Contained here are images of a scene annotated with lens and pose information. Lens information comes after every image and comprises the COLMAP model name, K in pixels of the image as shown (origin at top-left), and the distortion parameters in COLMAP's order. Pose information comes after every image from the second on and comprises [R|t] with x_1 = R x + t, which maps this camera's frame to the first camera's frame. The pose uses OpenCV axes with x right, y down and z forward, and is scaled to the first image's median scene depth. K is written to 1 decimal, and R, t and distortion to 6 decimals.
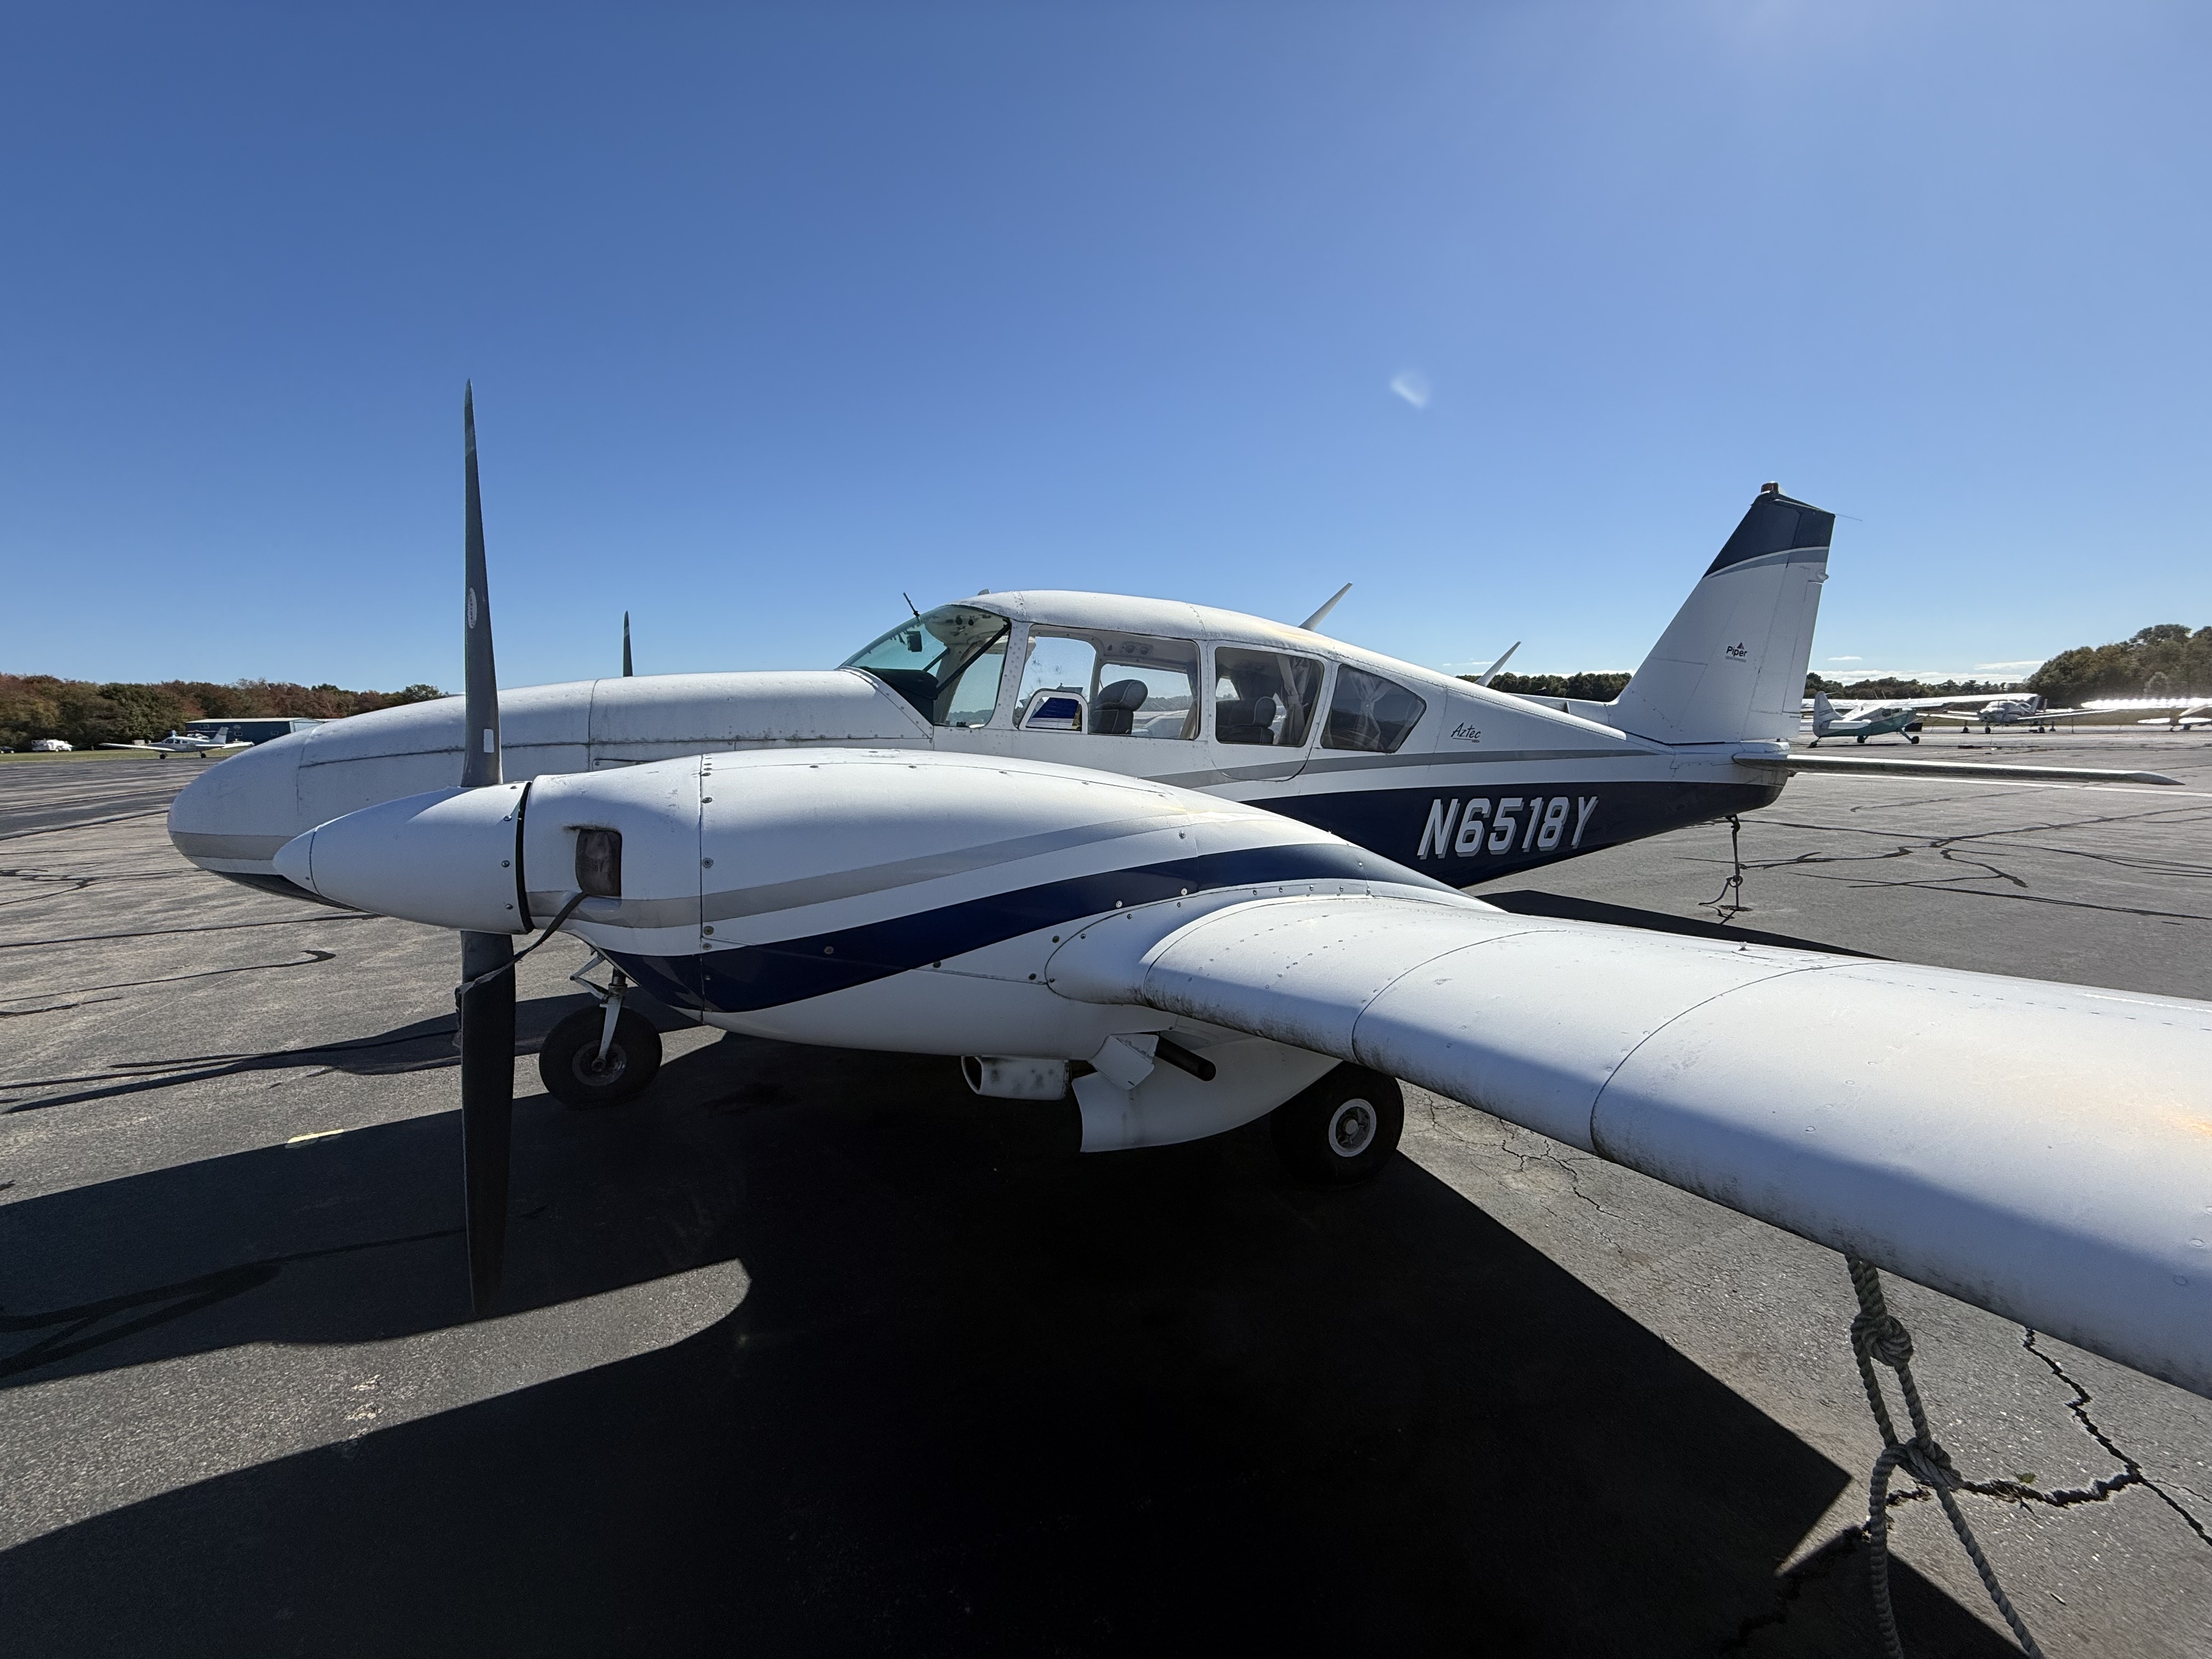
lens RADIAL K [[892.7, 0, 1098.6], [0, 892.7, 829.7], [0, 0, 1]] dist [-0.002417, 0.000180]
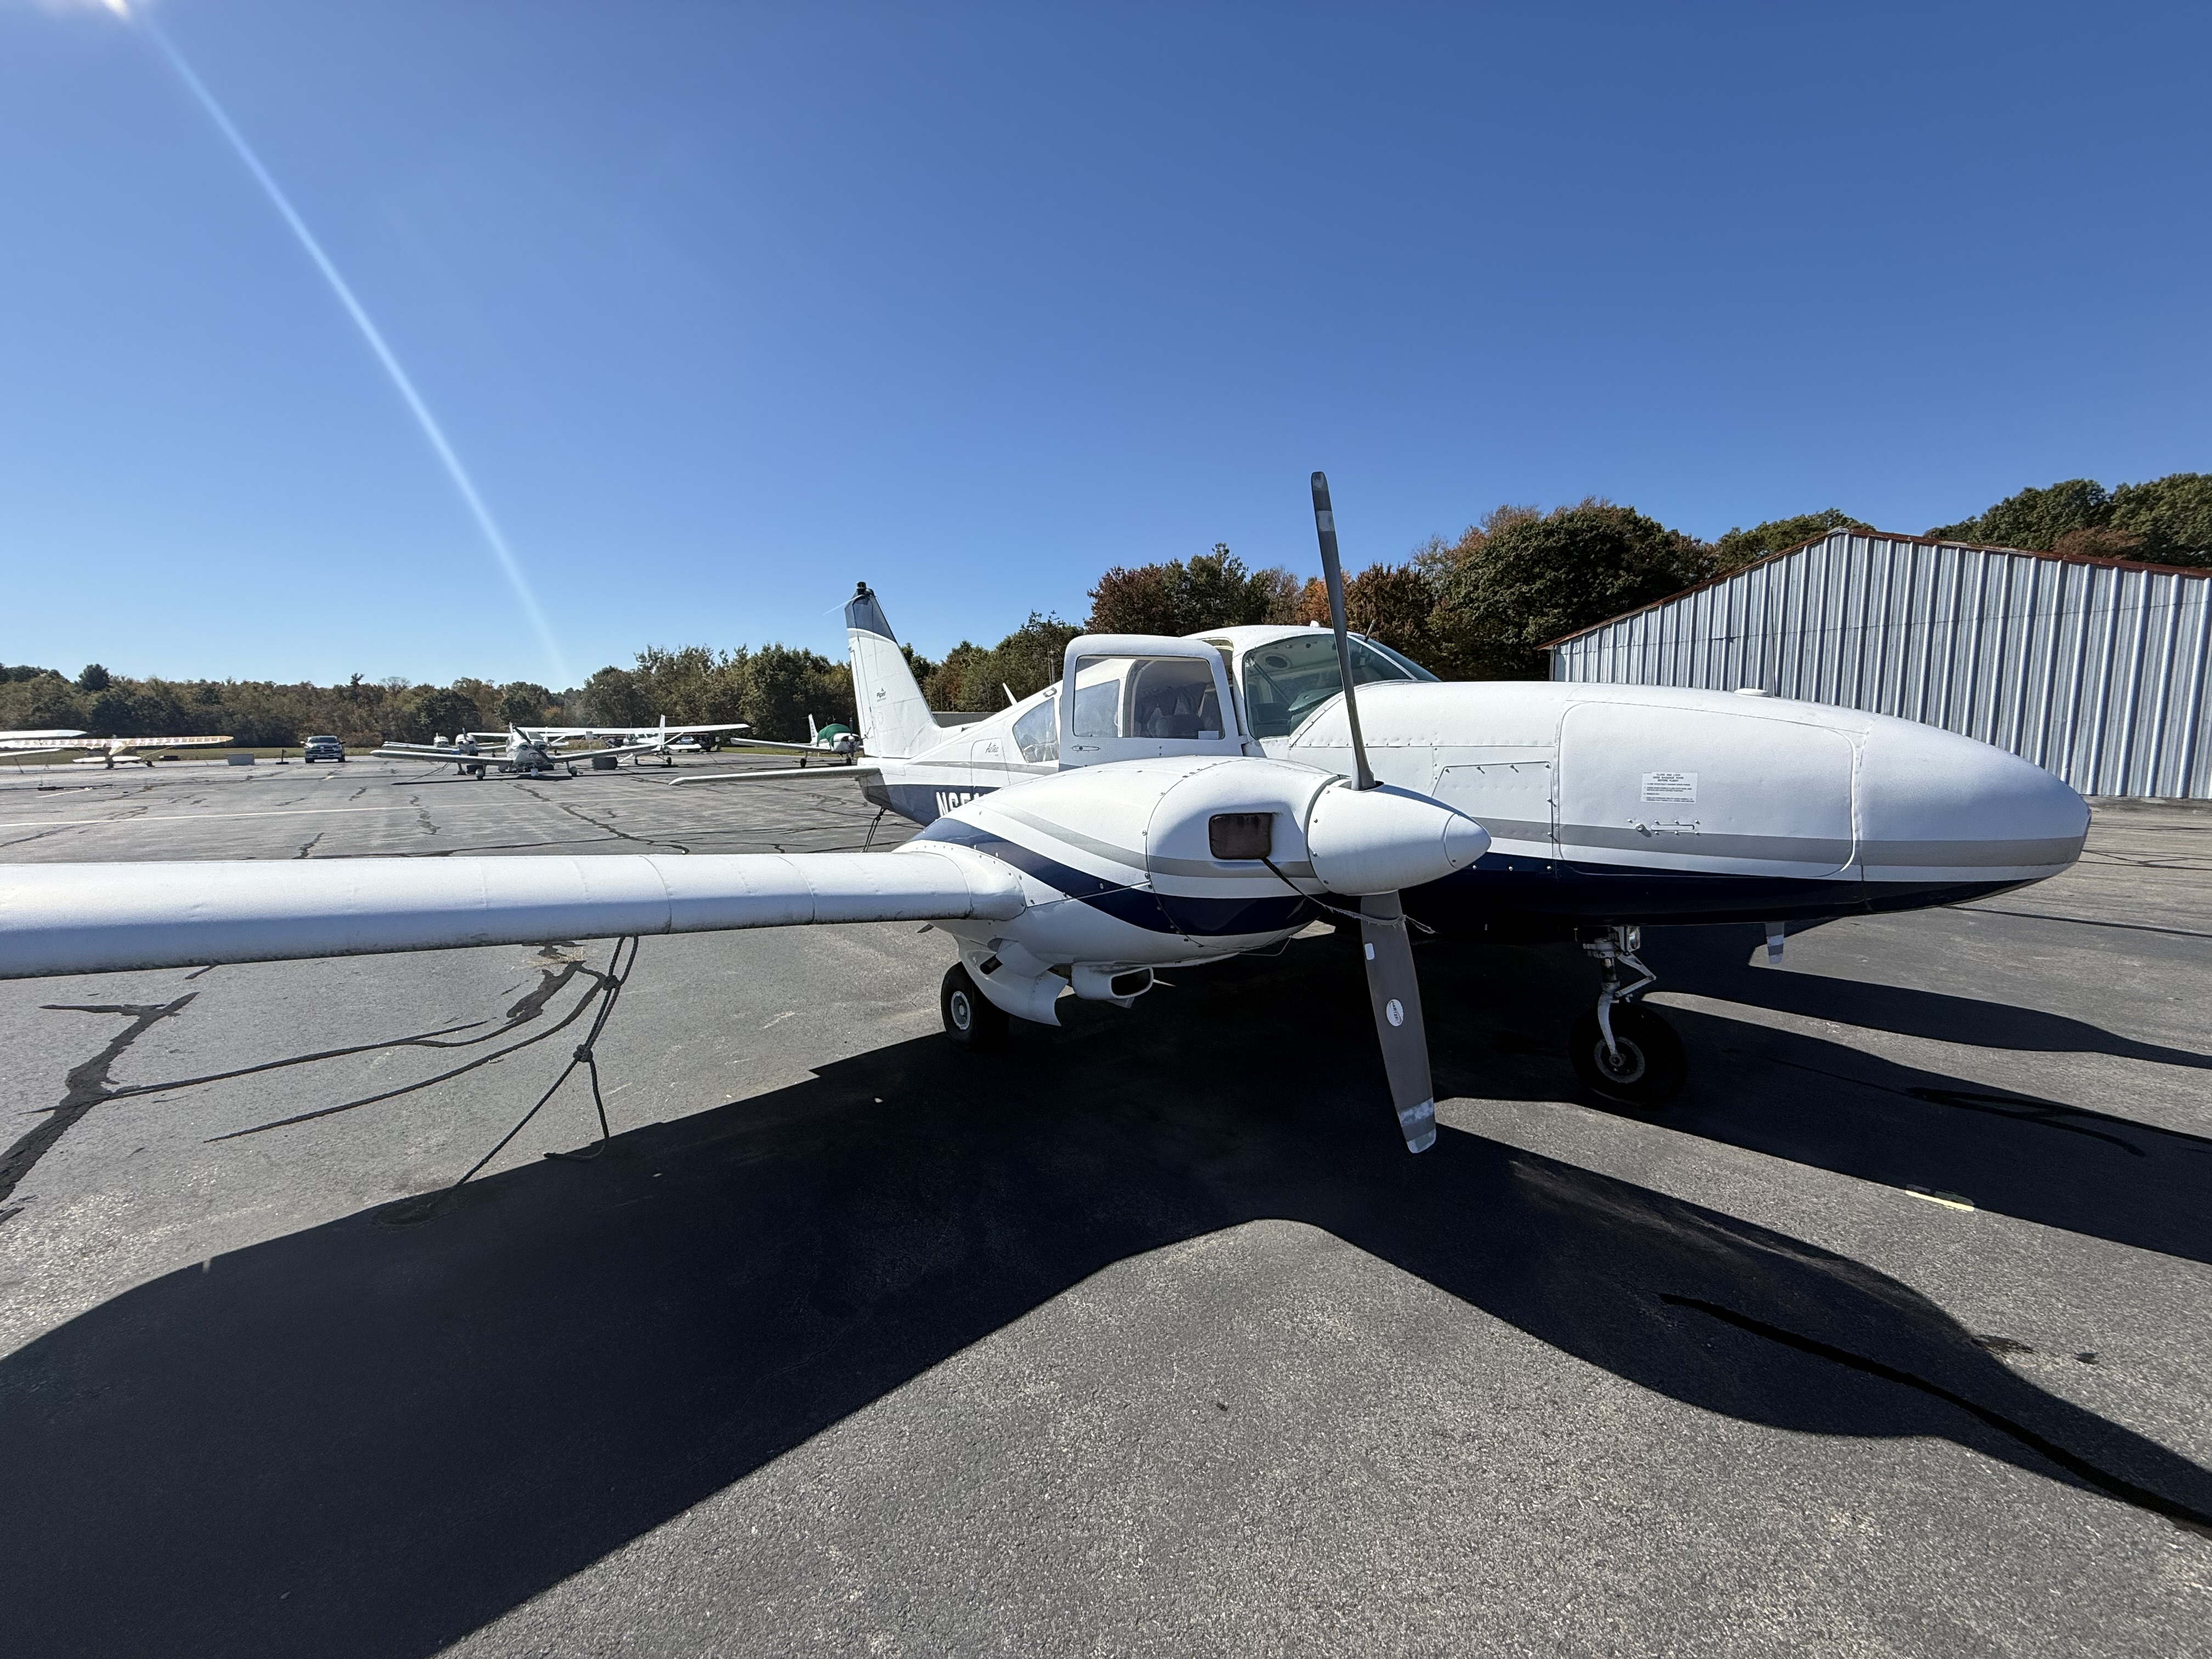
lens RADIAL K [[892.7, 0, 1095.6], [0, 892.7, 833.9], [0, 0, 1]] dist [-0.002417, 0.000180]
pose [[-0.262662, -0.091067, 0.960581, -1.286819], [0.131888, 0.982804, 0.129238, -0.192695], [-0.955832, 0.160635, -0.246135, 1.706328]]
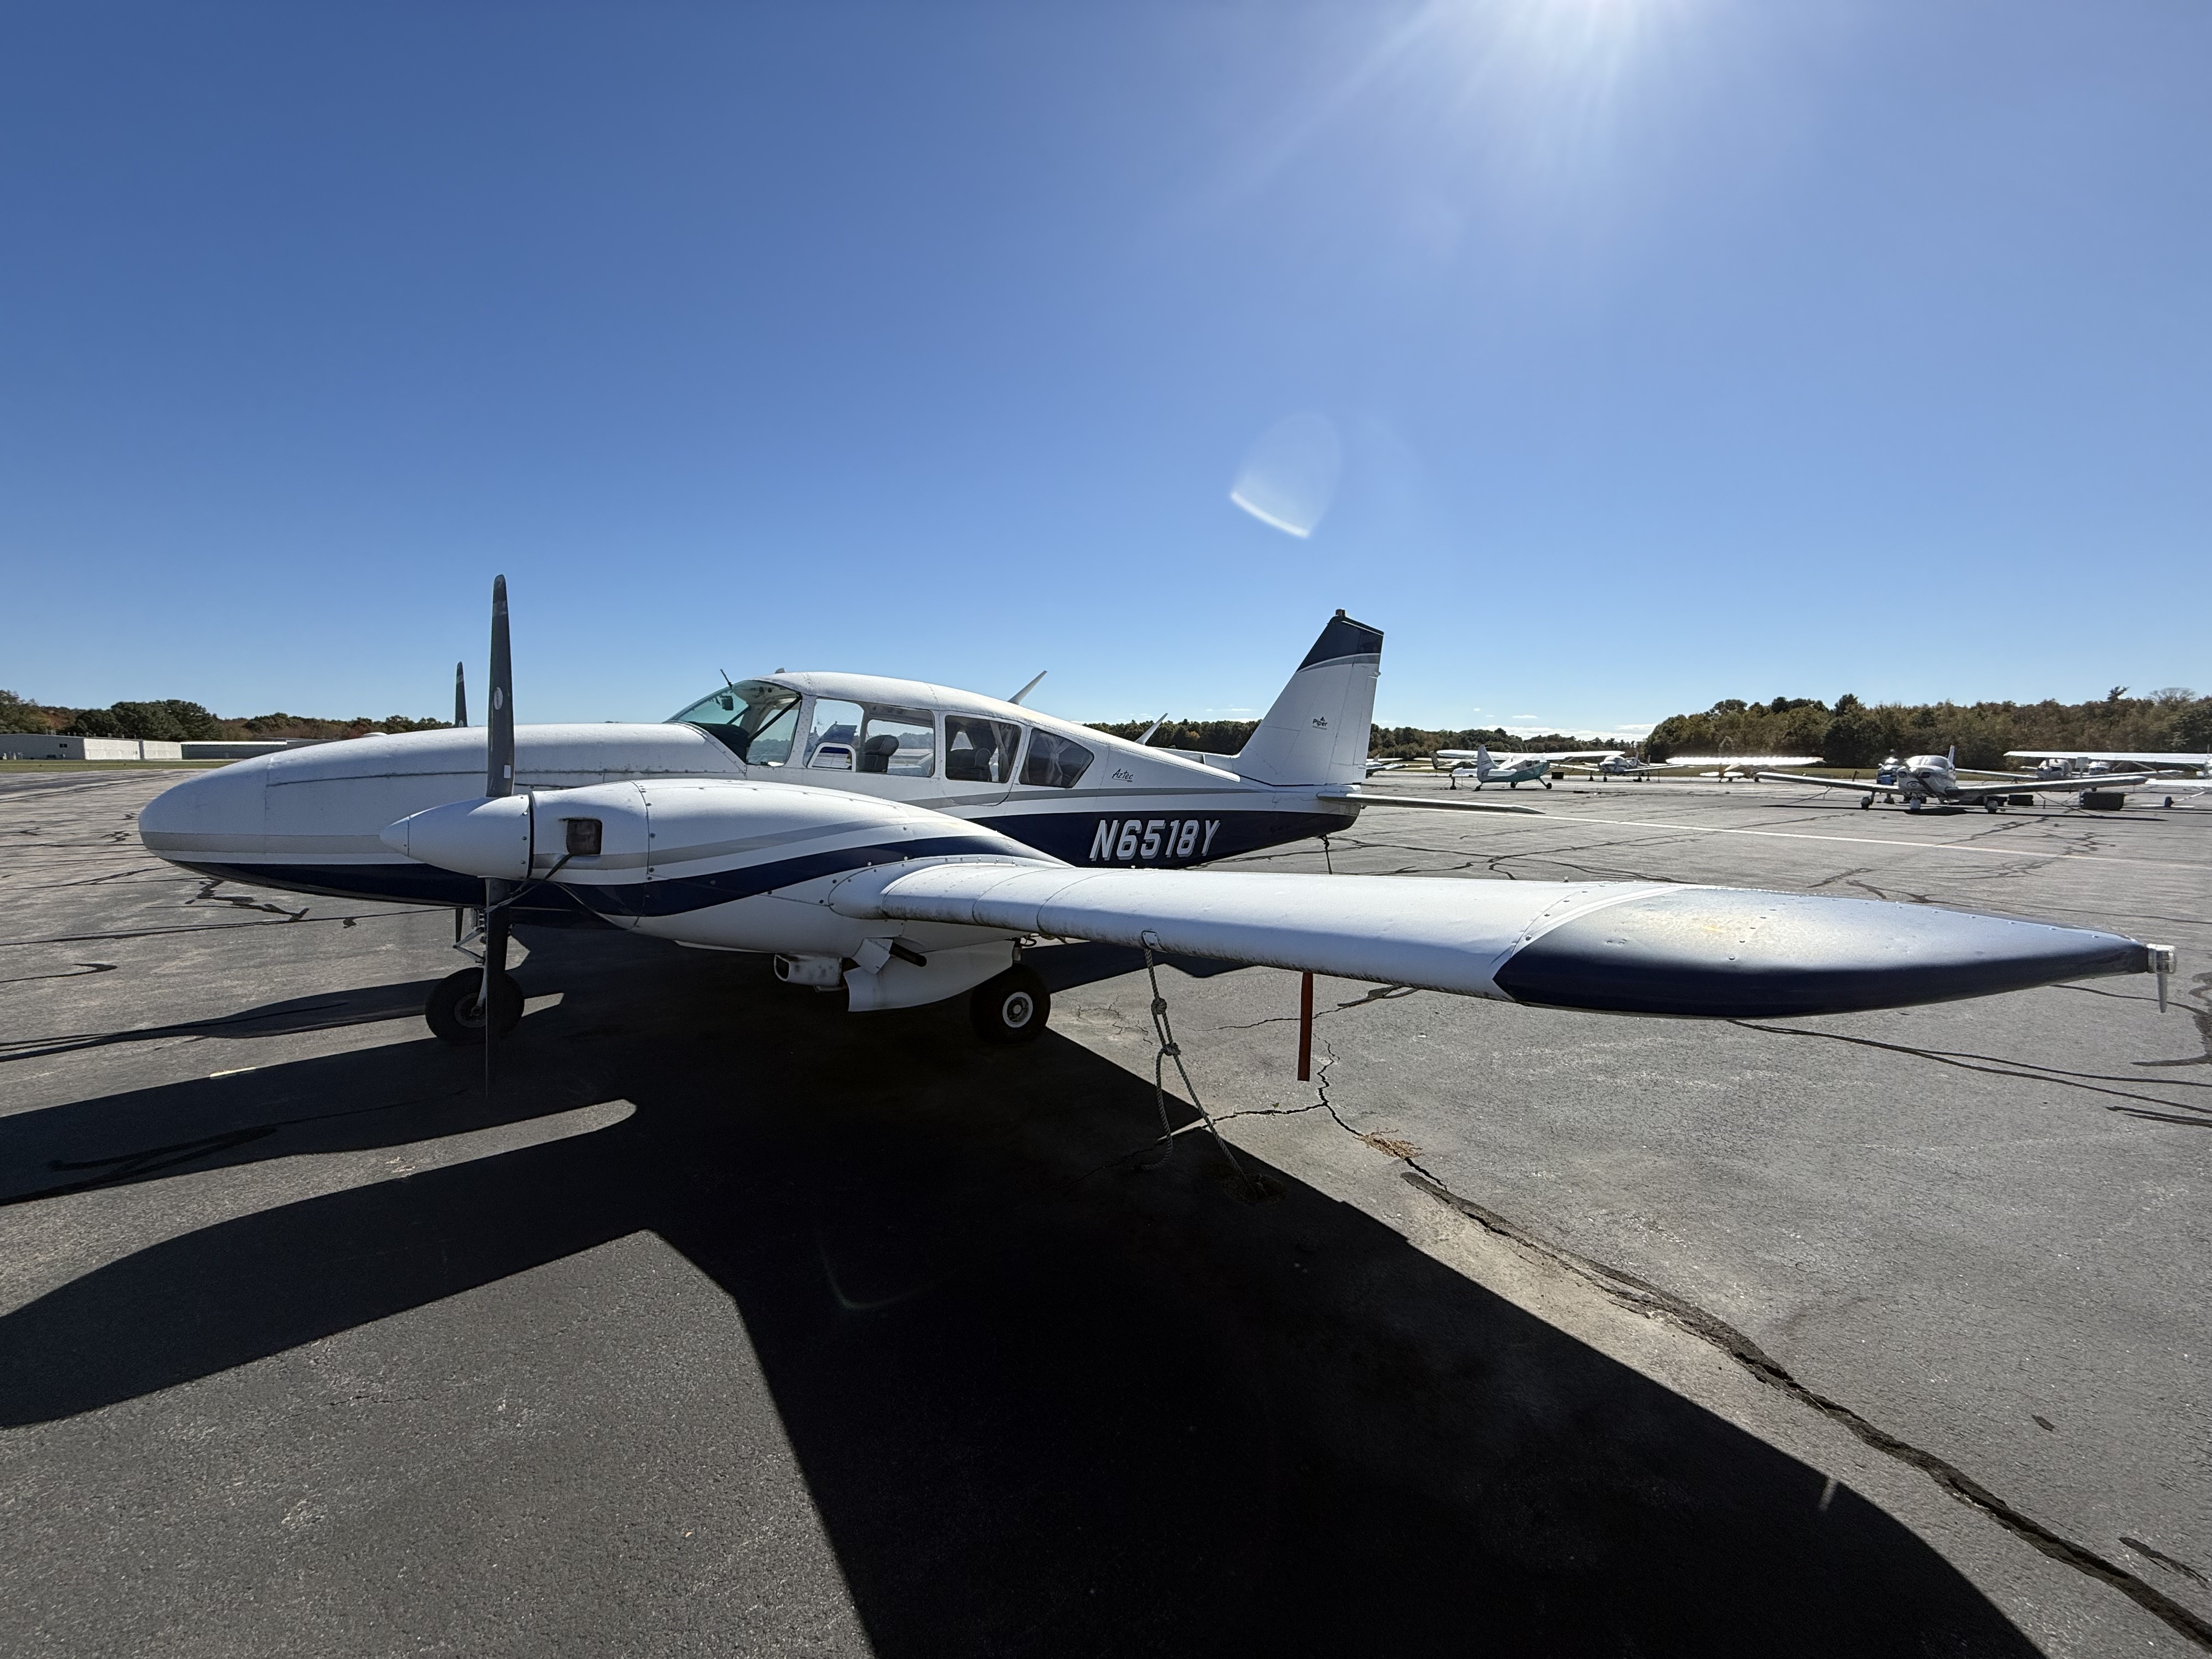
lens RADIAL K [[892.7, 0, 1107.4], [0, 892.7, 830.7], [0, 0, 1]] dist [-0.002417, 0.000180]
pose [[0.967662, 0.002315, 0.252239, 0.018091], [0.007490, 0.999253, -0.037907, 0.047440], [-0.252139, 0.038571, 0.966922, -0.511751]]
